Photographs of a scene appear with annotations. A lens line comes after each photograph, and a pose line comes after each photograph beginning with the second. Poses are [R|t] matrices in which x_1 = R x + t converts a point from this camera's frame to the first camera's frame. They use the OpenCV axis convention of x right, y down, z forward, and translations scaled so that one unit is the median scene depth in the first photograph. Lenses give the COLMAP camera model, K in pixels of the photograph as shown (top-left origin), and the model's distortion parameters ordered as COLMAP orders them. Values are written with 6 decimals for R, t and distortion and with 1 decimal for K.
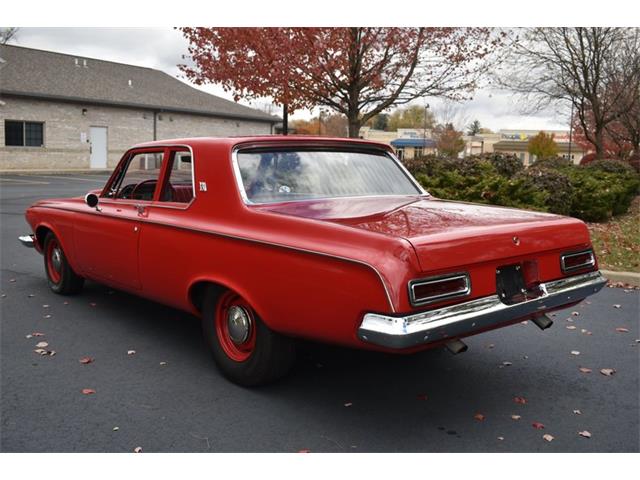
lens RADIAL K [[646.4, 0, 320.9], [0, 646.4, 239.7], [0, 0, 1]] dist [-0.073444, 0.007711]
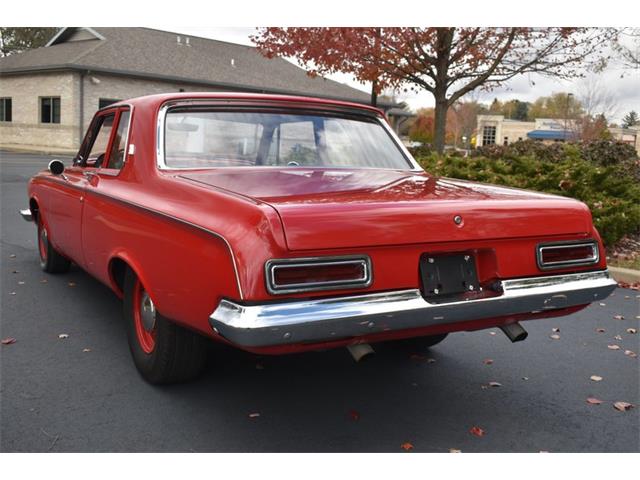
lens RADIAL K [[704.0, 0, 319.3], [0, 704.0, 240.0], [0, 0, 1]] dist [-0.072254, 0.018496]
pose [[0.982421, 0.045620, -0.181017, 0.128252], [-0.045031, 0.998958, 0.007365, 0.011063], [0.181164, 0.000916, 0.983452, 0.065369]]
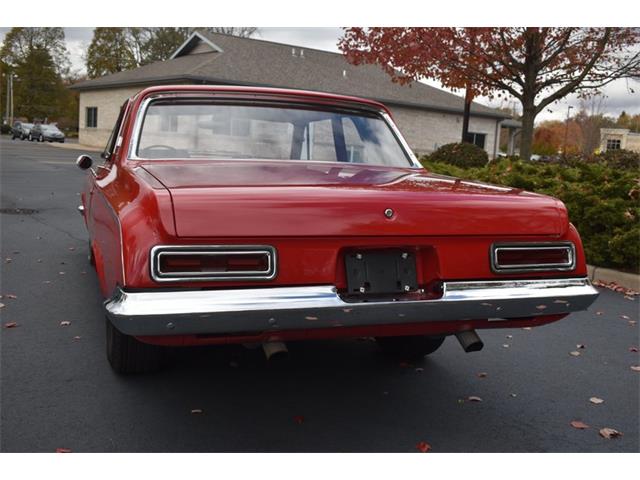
lens RADIAL K [[691.9, 0, 319.2], [0, 691.9, 239.5], [0, 0, 1]] dist [-0.065502, -0.008940]
pose [[0.935694, 0.074329, -0.344894, 0.215918], [-0.077900, 0.996955, 0.003512, 0.014086], [0.344105, 0.023581, 0.938635, 0.116845]]
